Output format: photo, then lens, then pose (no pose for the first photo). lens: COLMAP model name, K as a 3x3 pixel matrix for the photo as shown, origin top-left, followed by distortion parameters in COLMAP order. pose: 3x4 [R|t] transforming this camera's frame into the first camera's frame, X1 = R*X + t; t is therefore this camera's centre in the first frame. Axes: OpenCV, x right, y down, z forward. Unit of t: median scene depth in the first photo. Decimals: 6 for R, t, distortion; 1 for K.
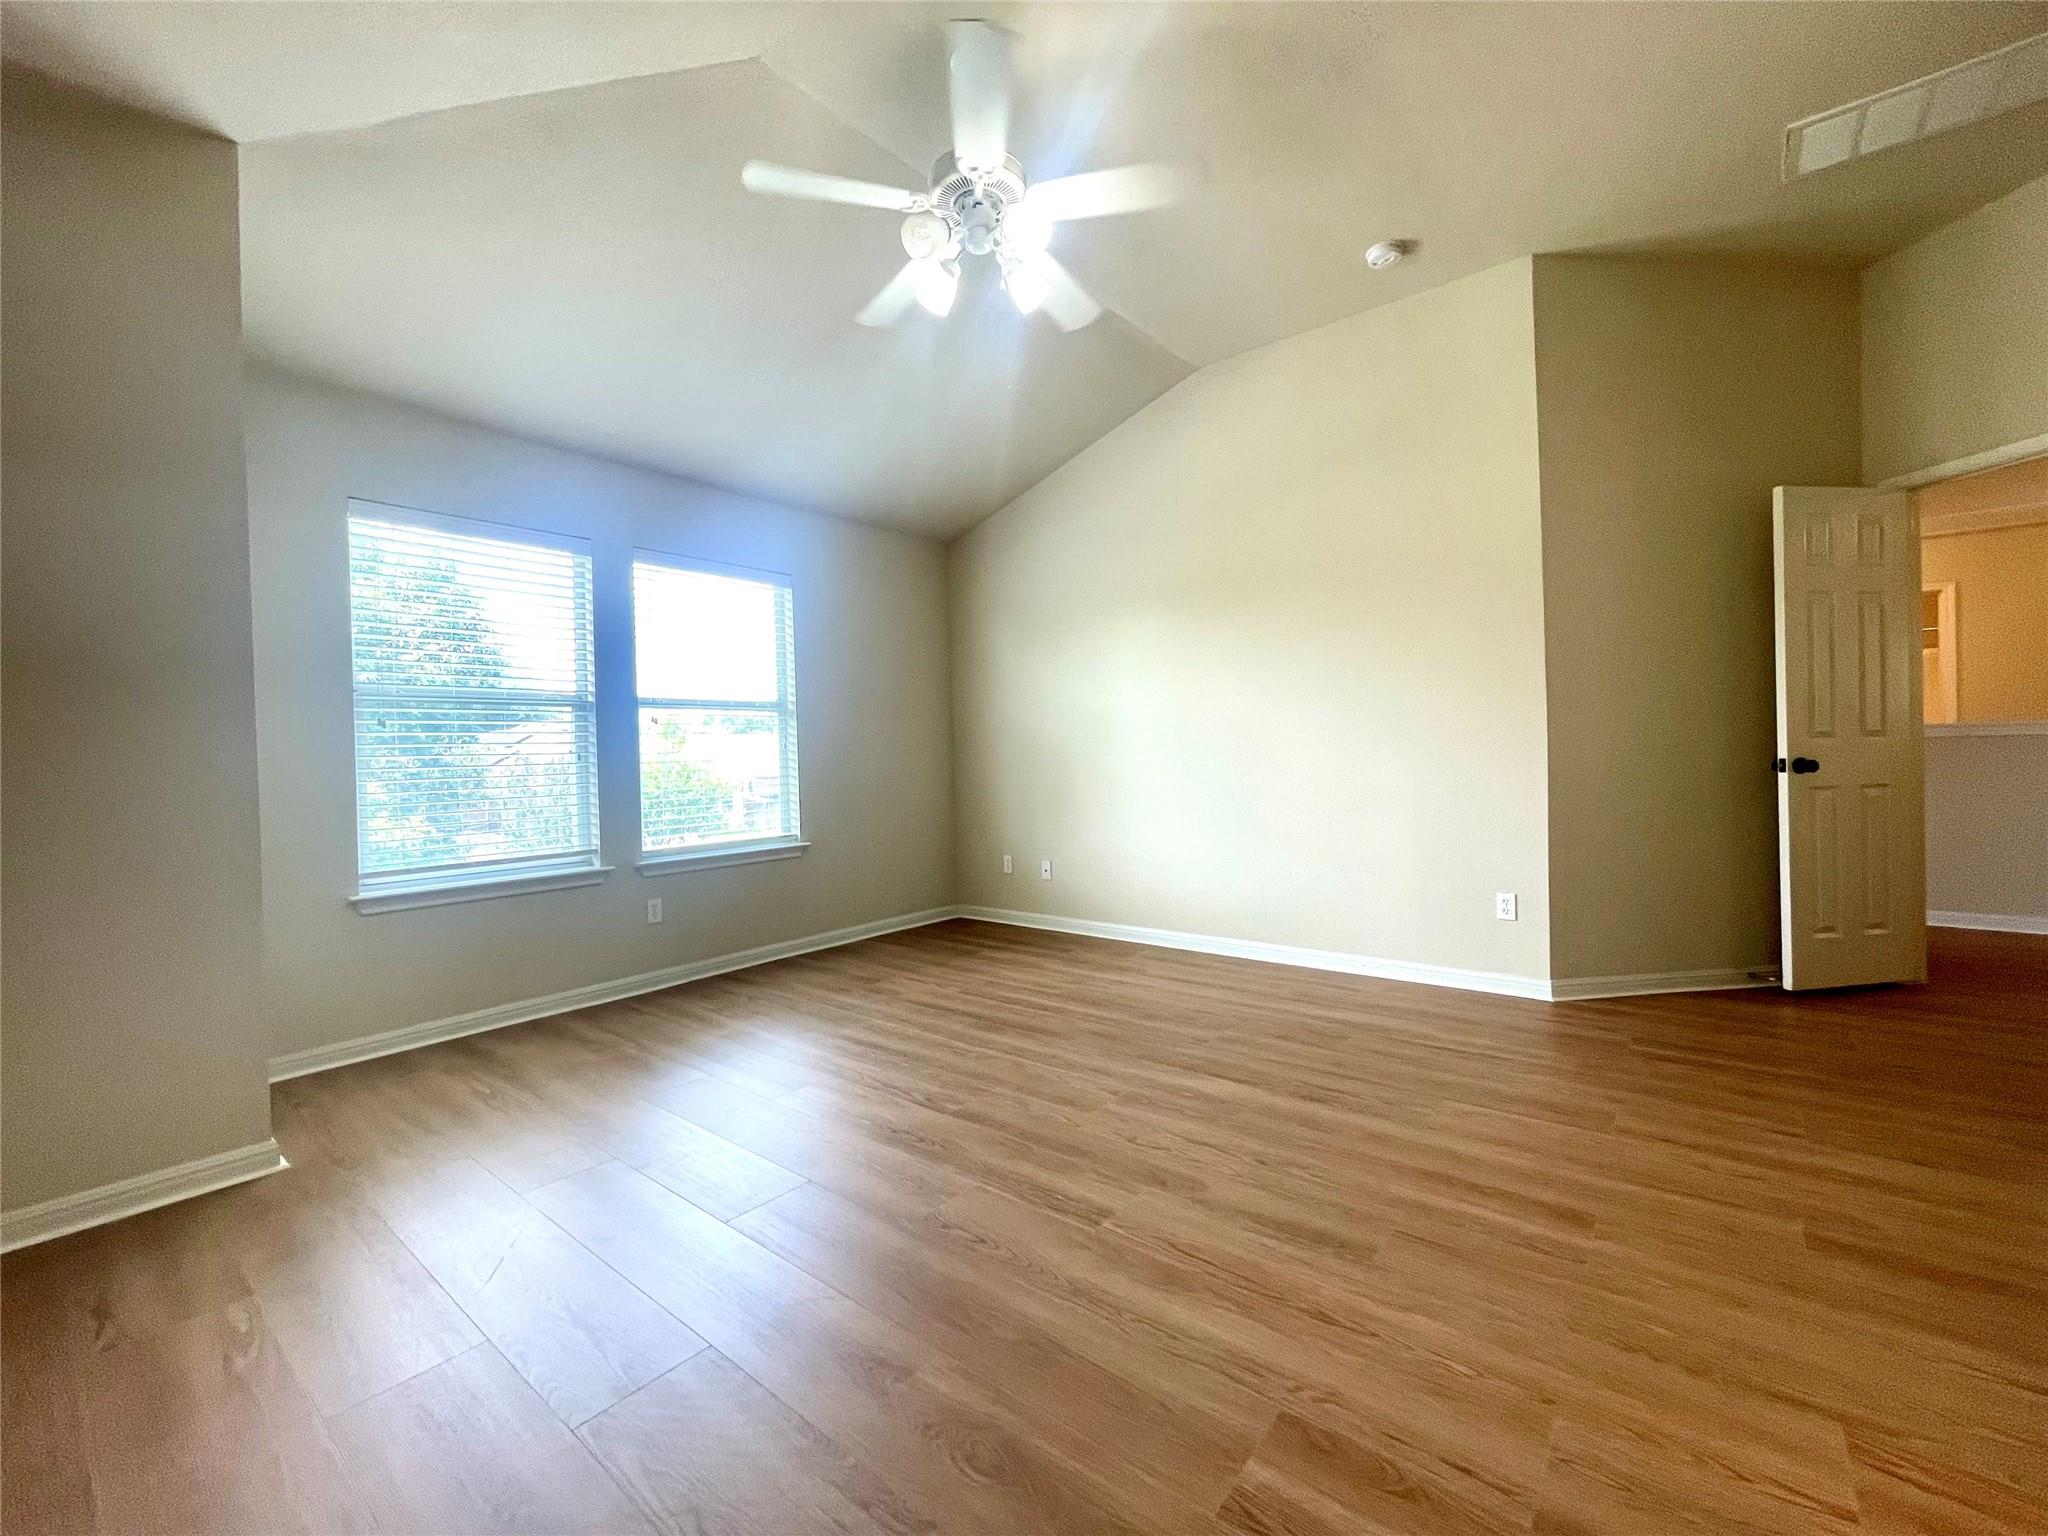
lens RADIAL K [[838.1, 0, 1021.3], [0, 838.1, 763.6], [0, 0, 1]] dist [-0.002073, -0.000254]
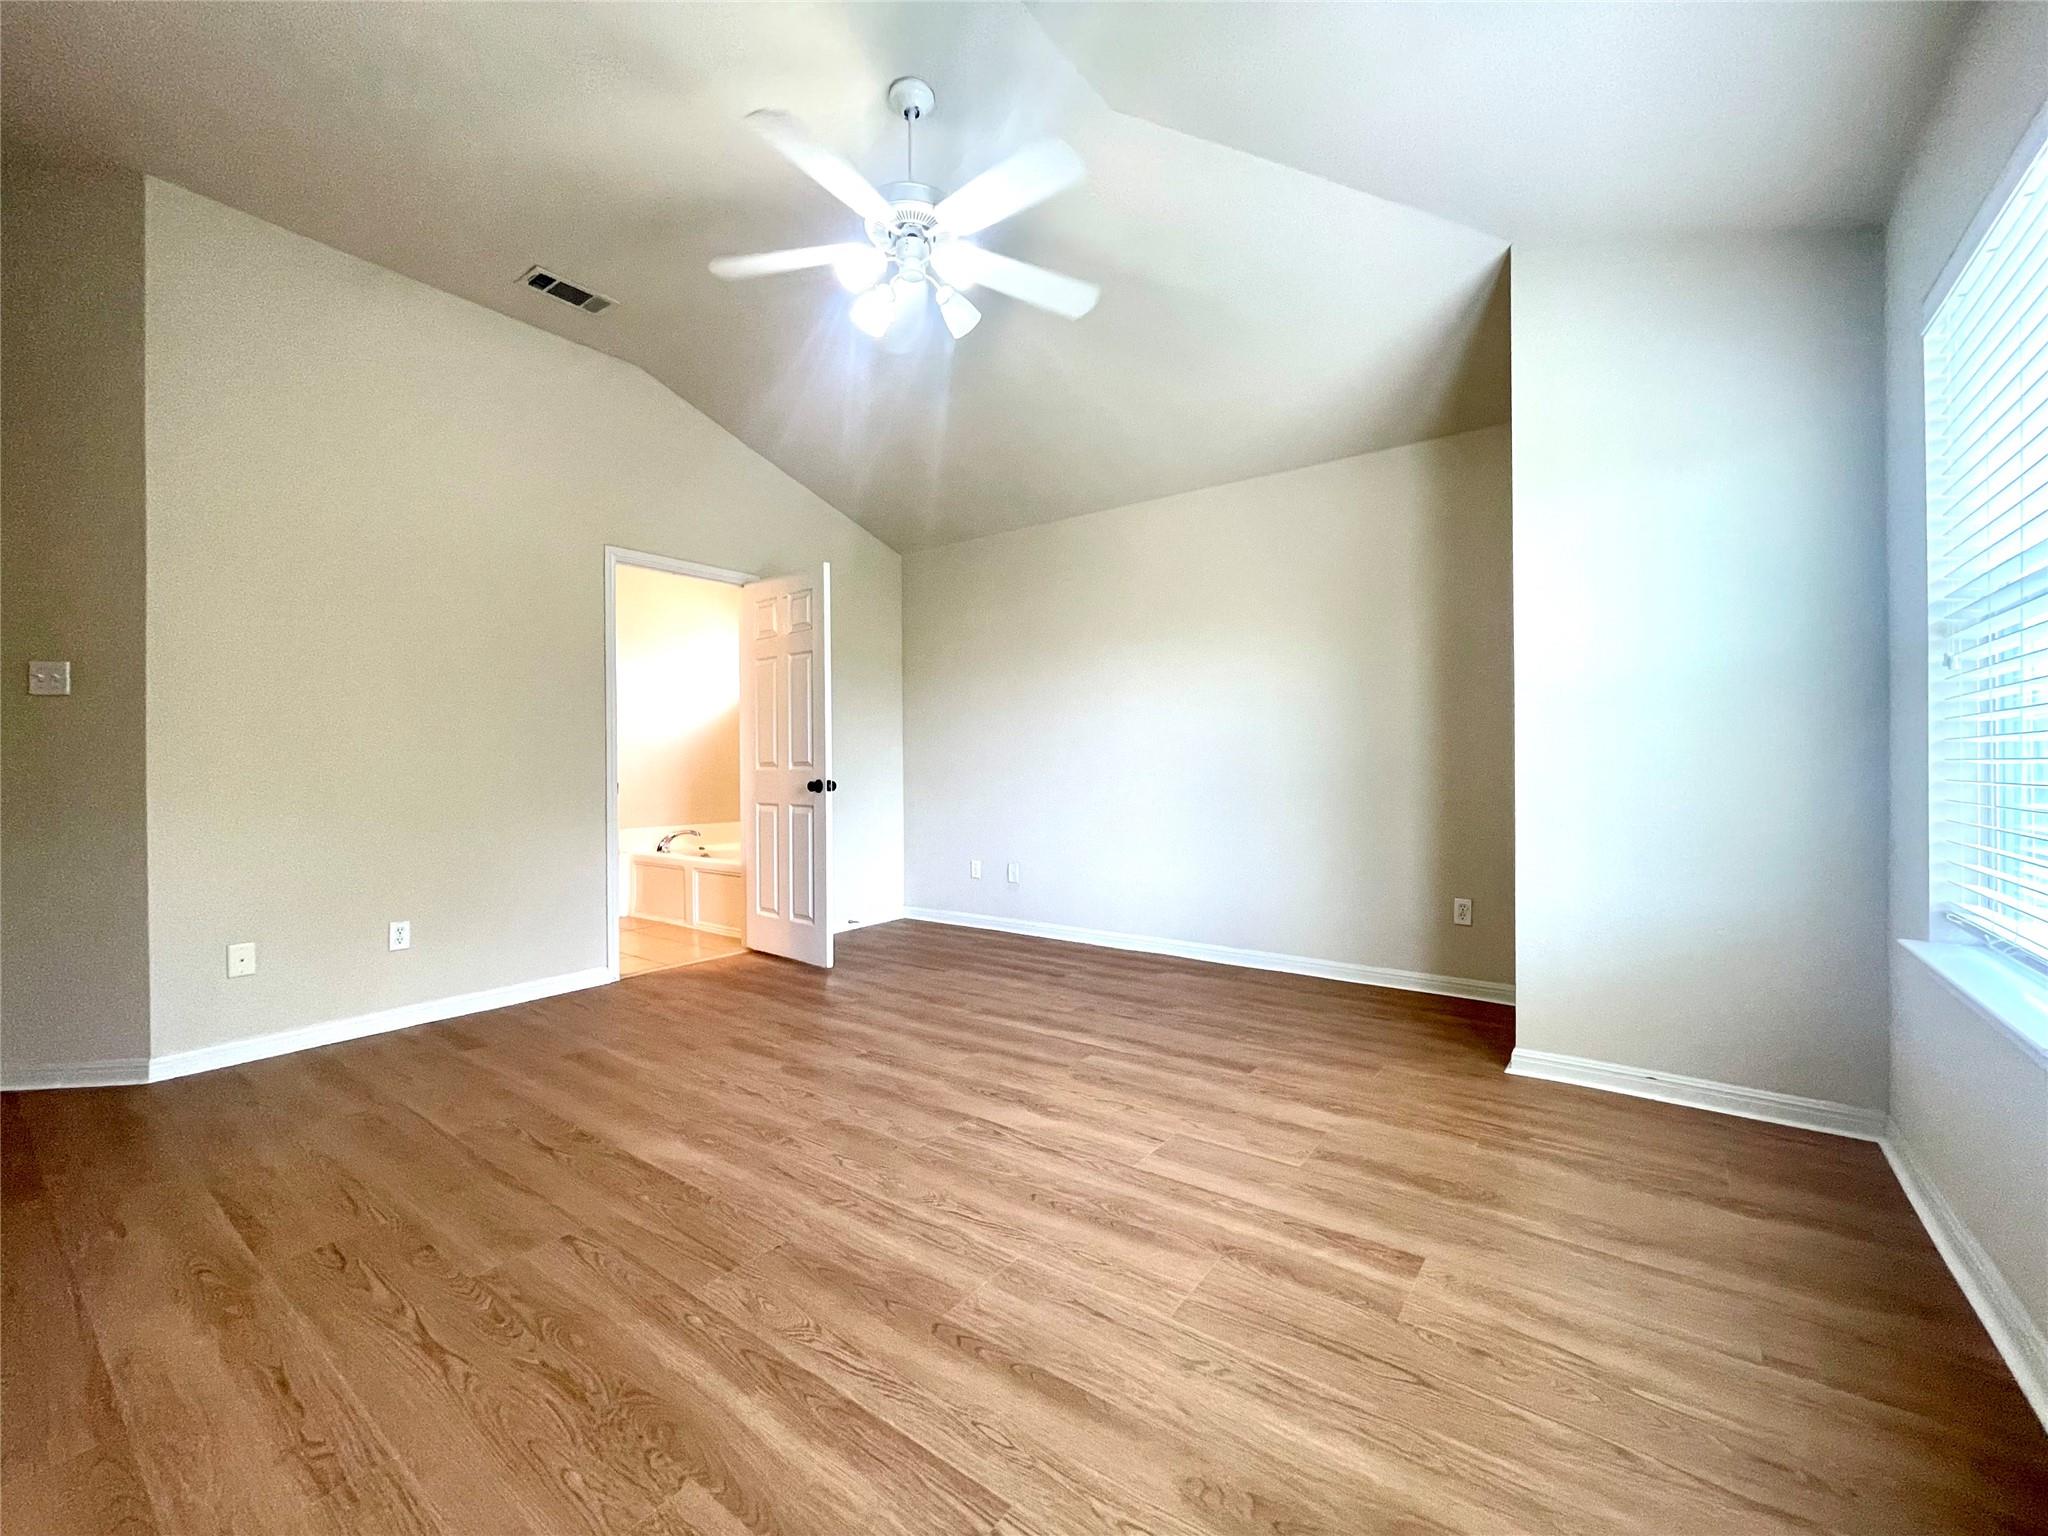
lens RADIAL K [[838.1, 0, 1021.3], [0, 838.1, 763.6], [0, 0, 1]] dist [-0.002073, -0.000254]
pose [[-0.998783, 0.034911, -0.034843, -0.120296], [0.034516, 0.999334, 0.011861, -0.008597], [0.035234, 0.010644, -0.999322, 1.930366]]
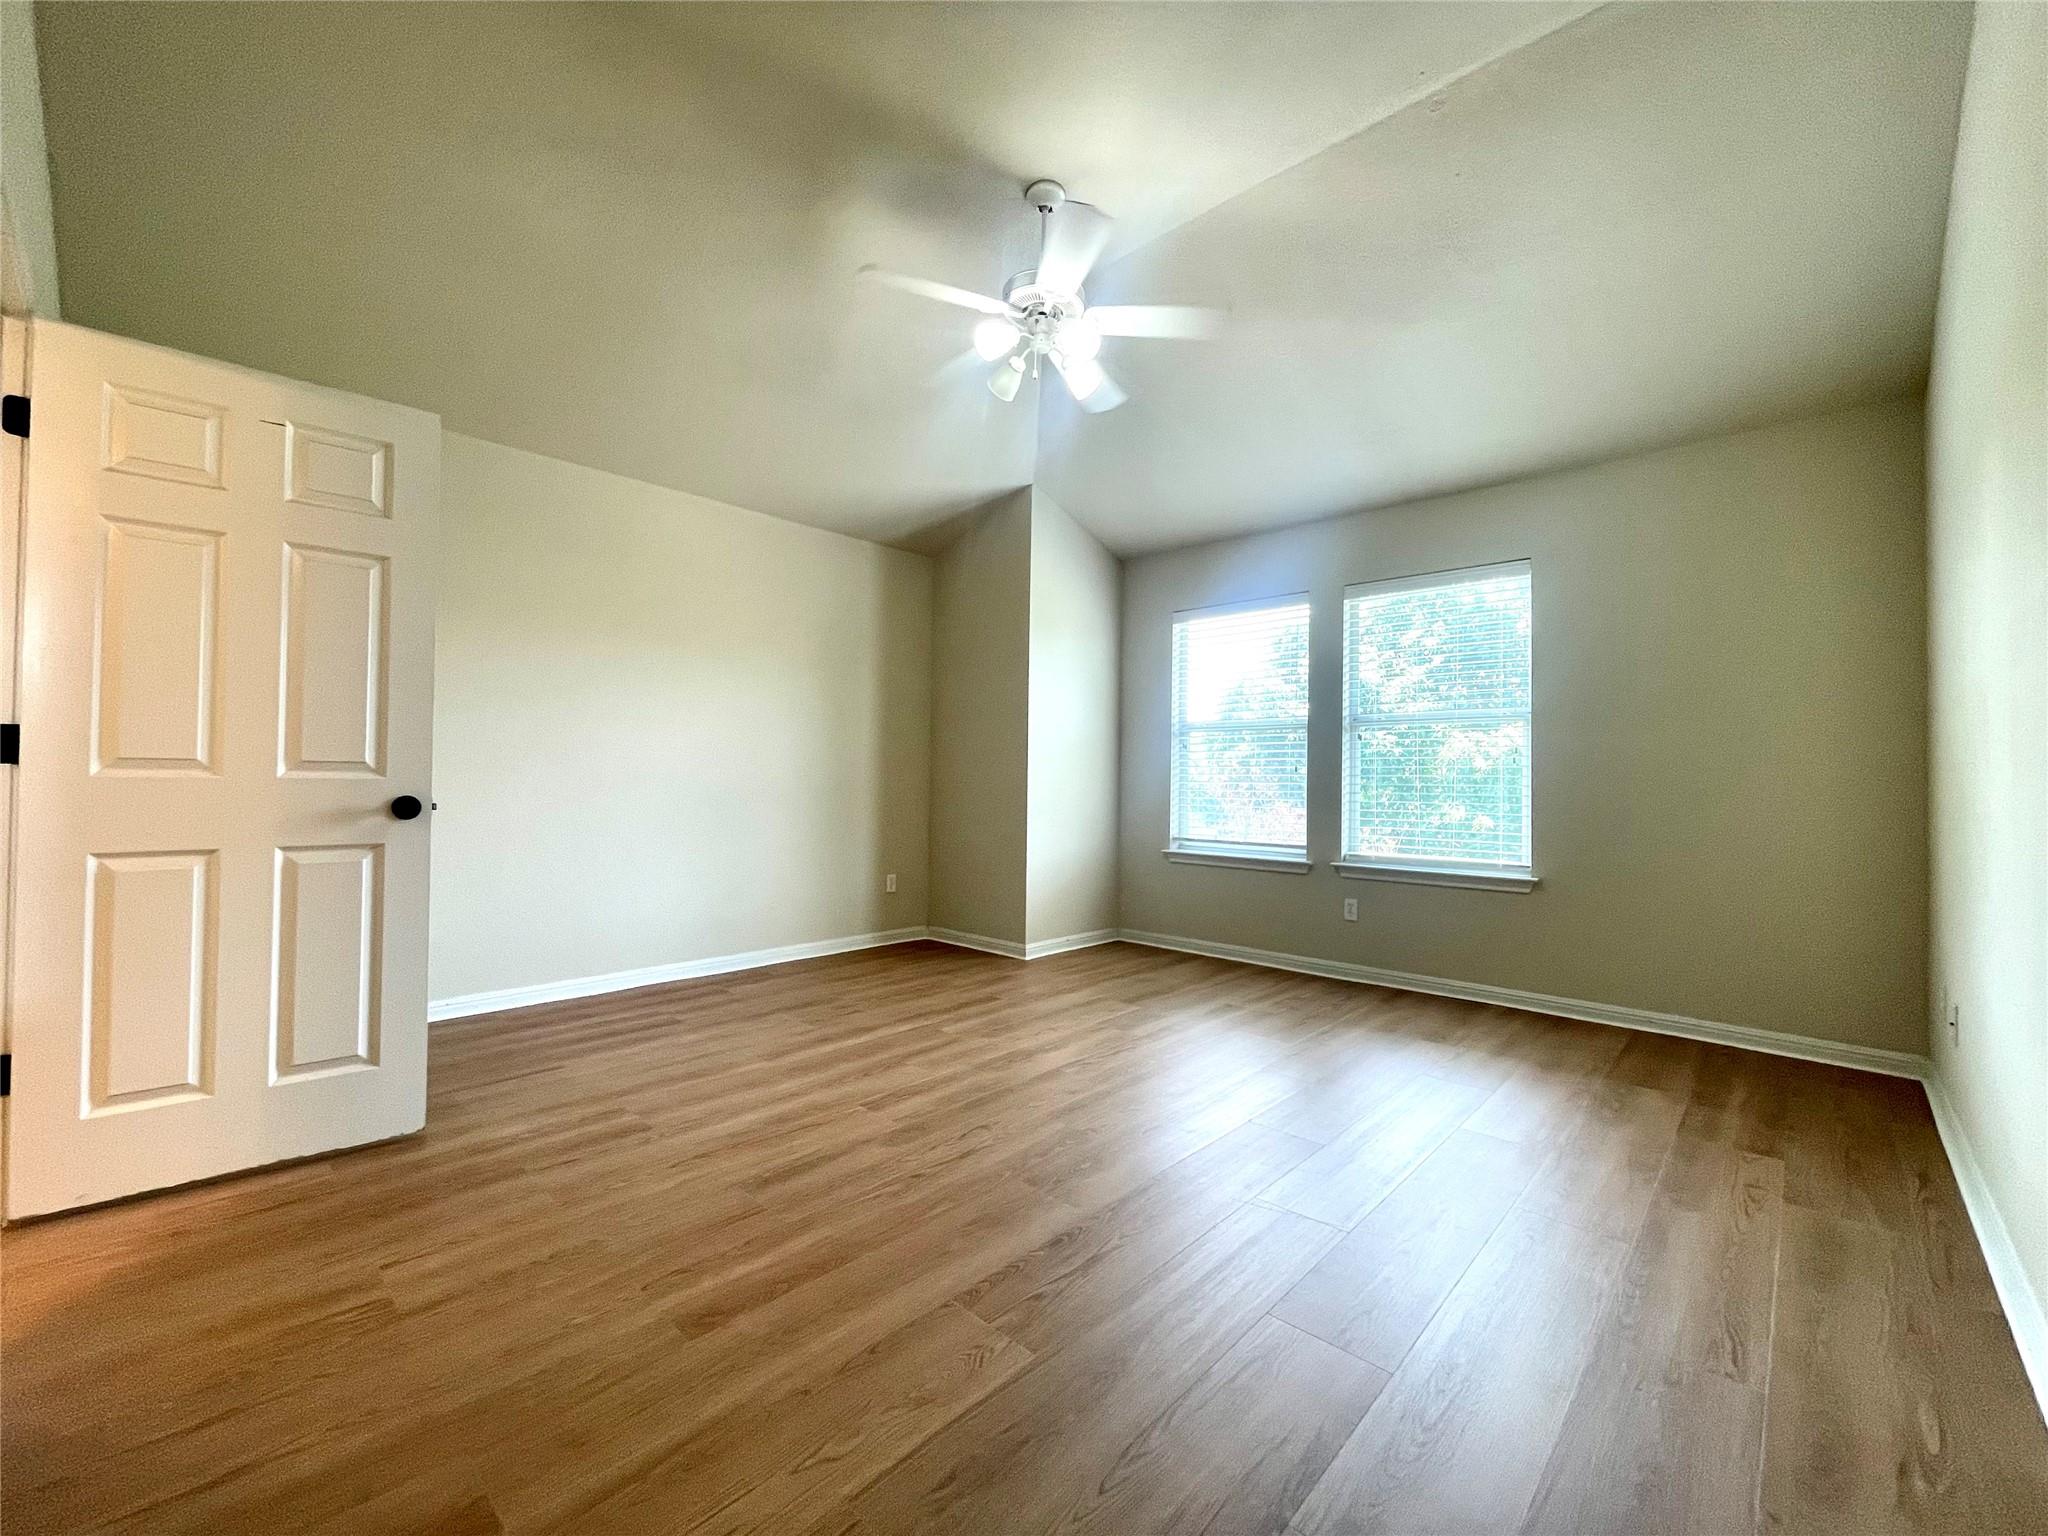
lens RADIAL K [[838.1, 0, 1021.3], [0, 838.1, 763.6], [0, 0, 1]] dist [-0.002073, -0.000254]
pose [[-0.079974, 0.005739, -0.996780, 1.076843], [-0.018062, 0.999811, 0.007206, -0.025103], [0.996633, 0.018581, -0.079855, 1.009057]]
